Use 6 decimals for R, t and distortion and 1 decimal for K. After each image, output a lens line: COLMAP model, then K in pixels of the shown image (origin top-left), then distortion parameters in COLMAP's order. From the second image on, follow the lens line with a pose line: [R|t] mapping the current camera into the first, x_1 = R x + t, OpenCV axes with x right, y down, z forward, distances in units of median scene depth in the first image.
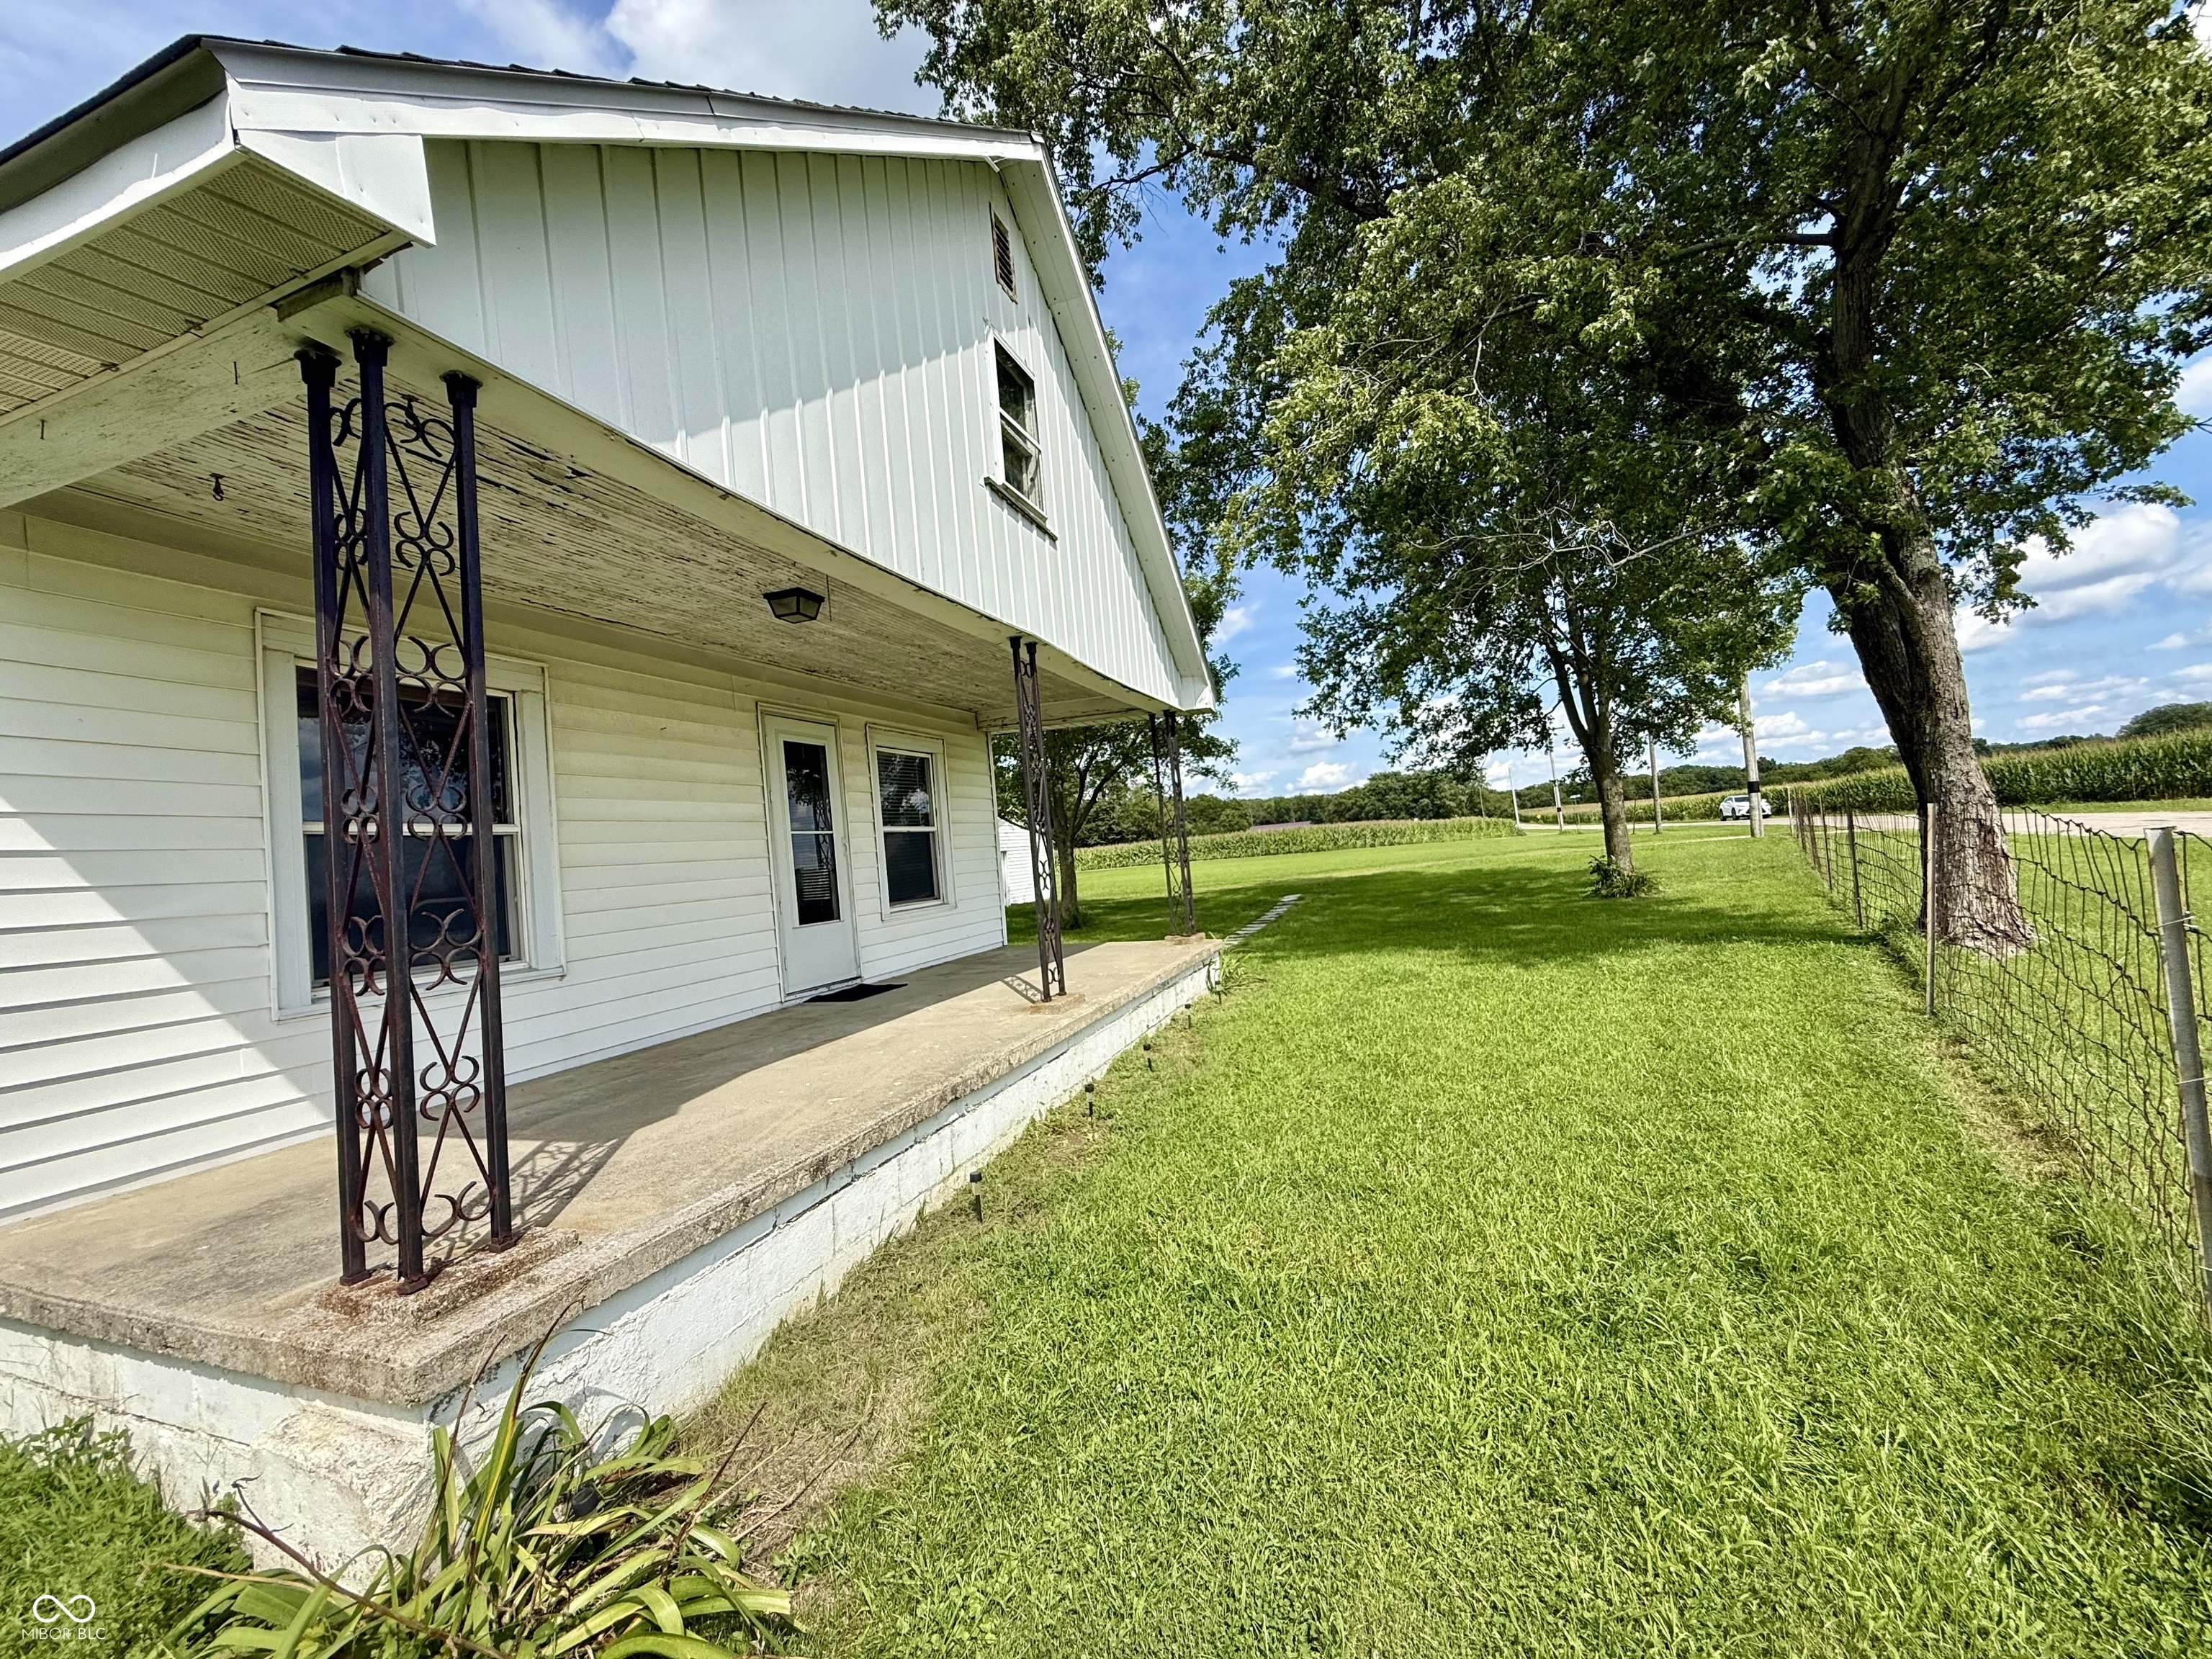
lens RADIAL K [[893.9, 0, 1119.5], [0, 893.9, 826.0], [0, 0, 1]] dist [-0.000432, 0.000088]
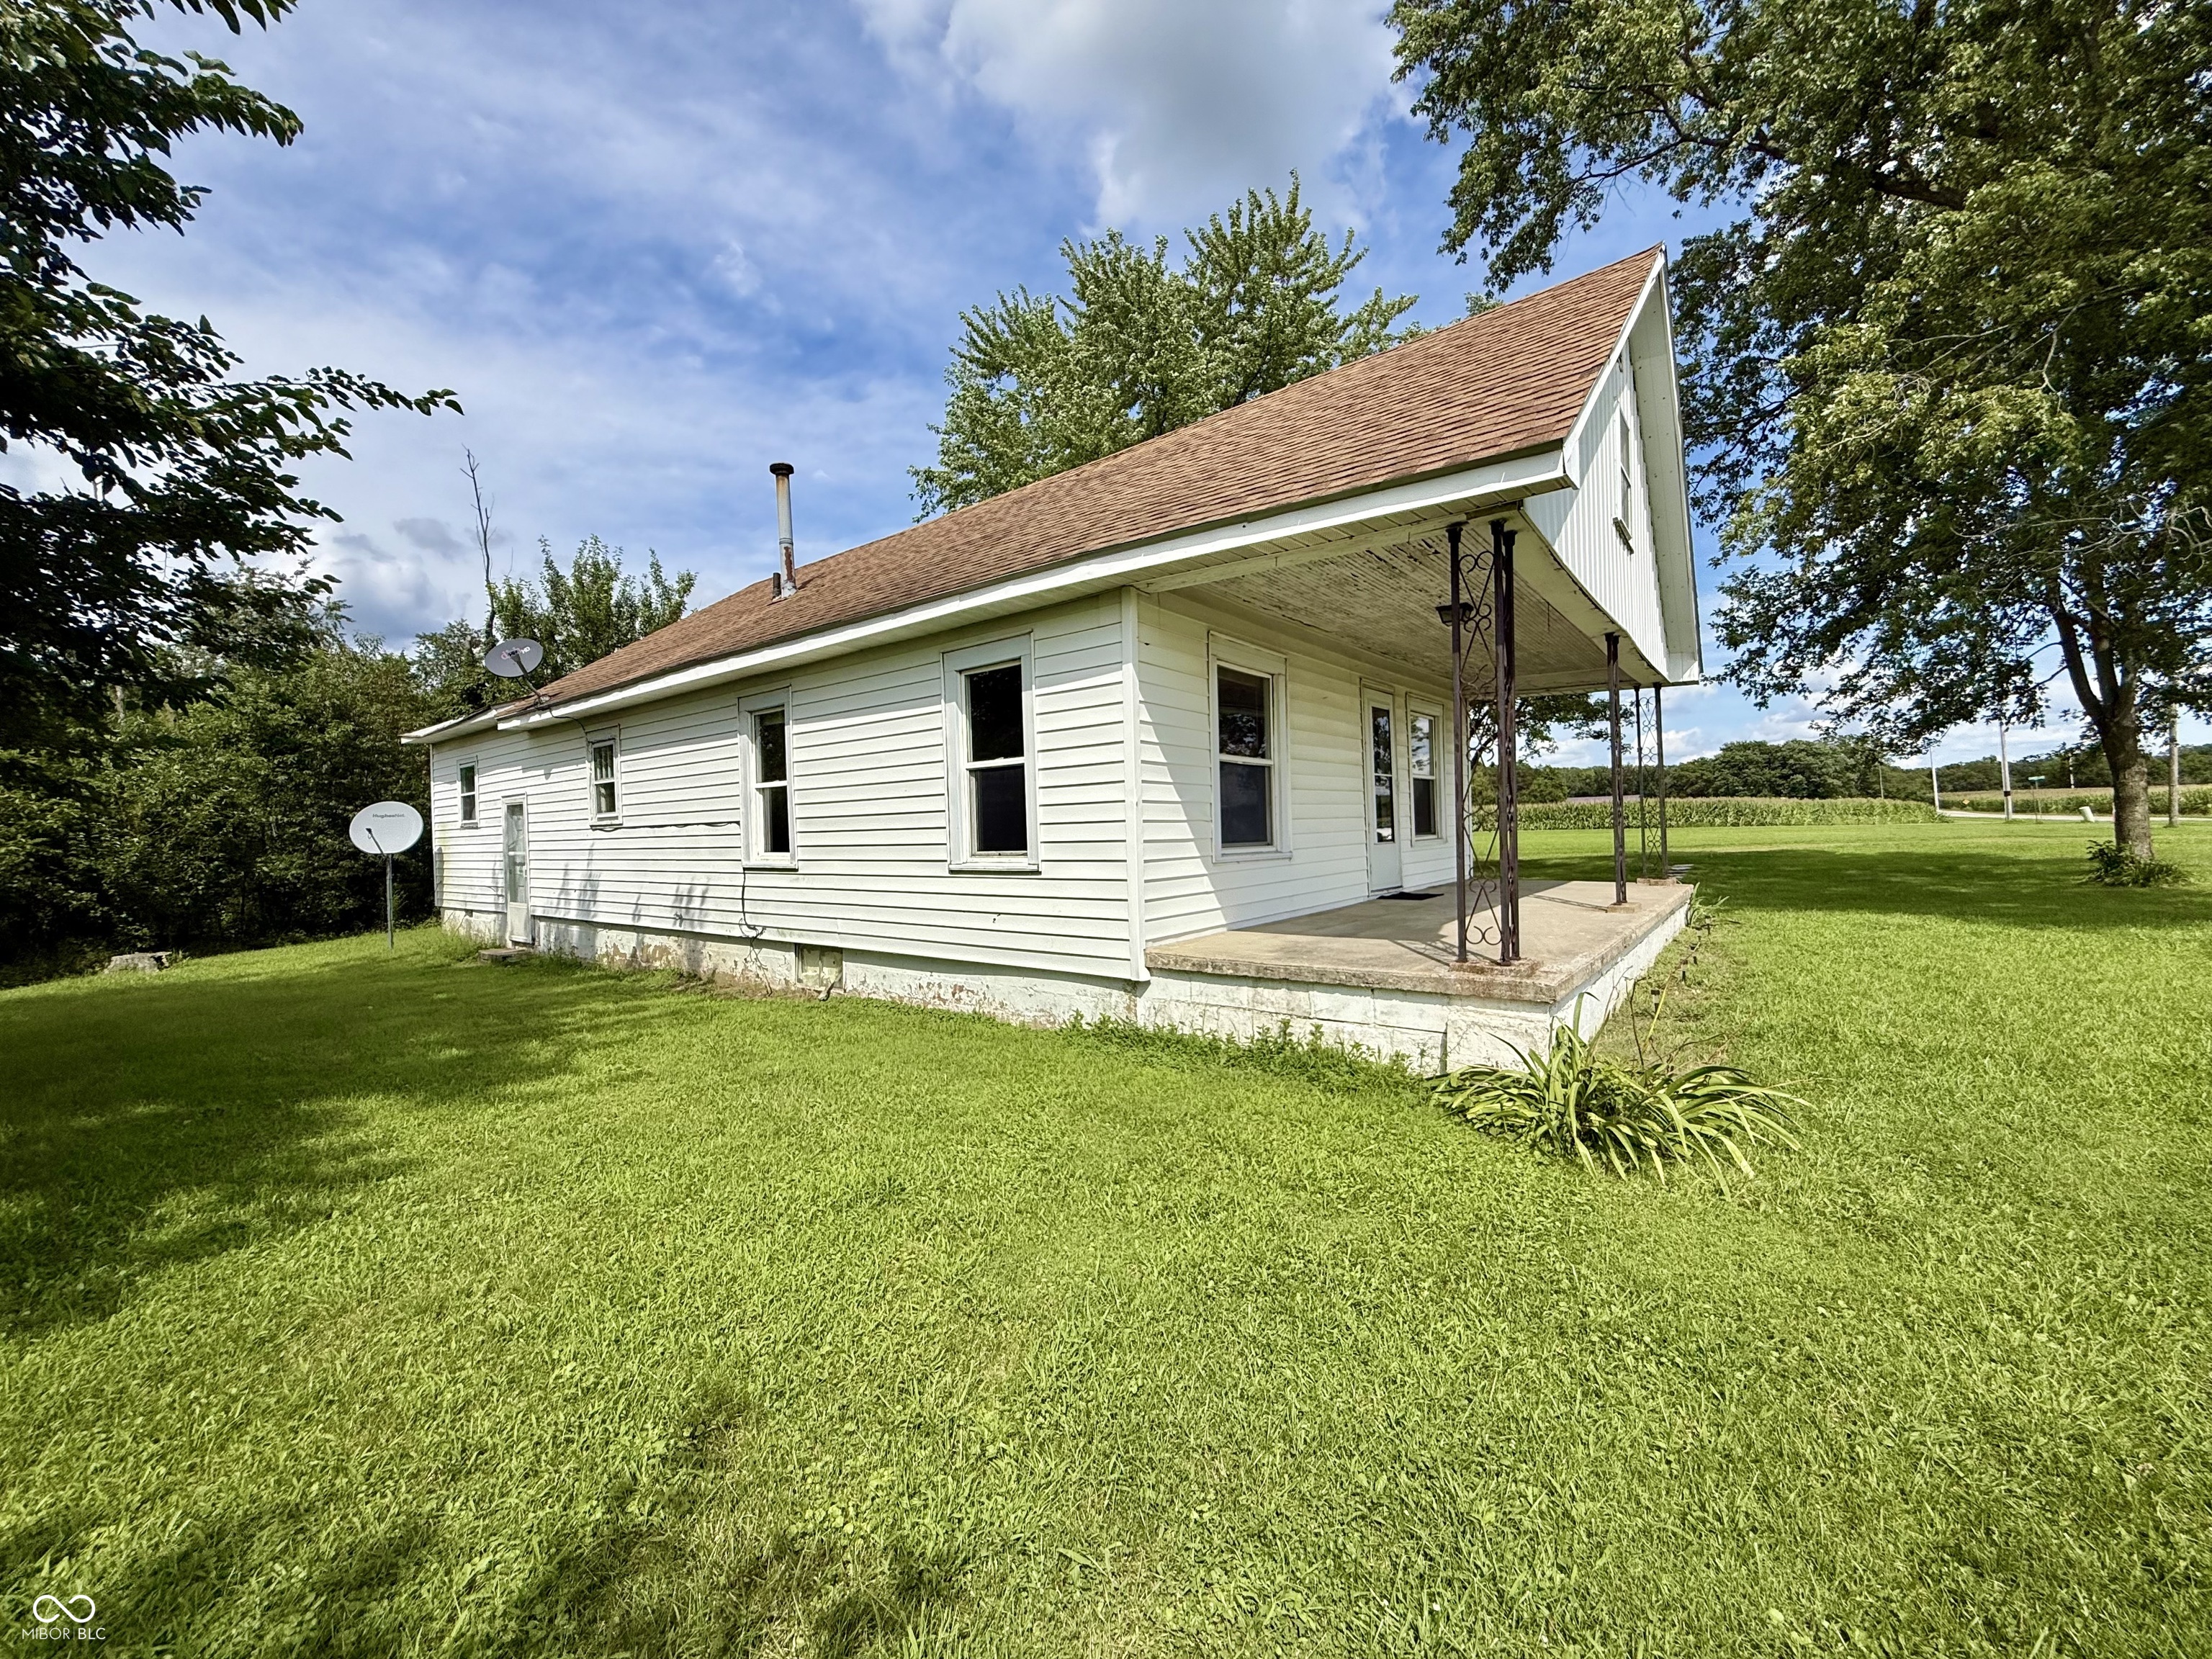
lens RADIAL K [[893.9, 0, 1101.2], [0, 893.9, 826.3], [0, 0, 1]] dist [-0.000432, 0.000088]
pose [[0.946844, 0.059371, -0.316167, -0.116908], [-0.044302, 0.997523, 0.054644, 0.010981], [0.318628, -0.037733, 0.947128, -0.149897]]
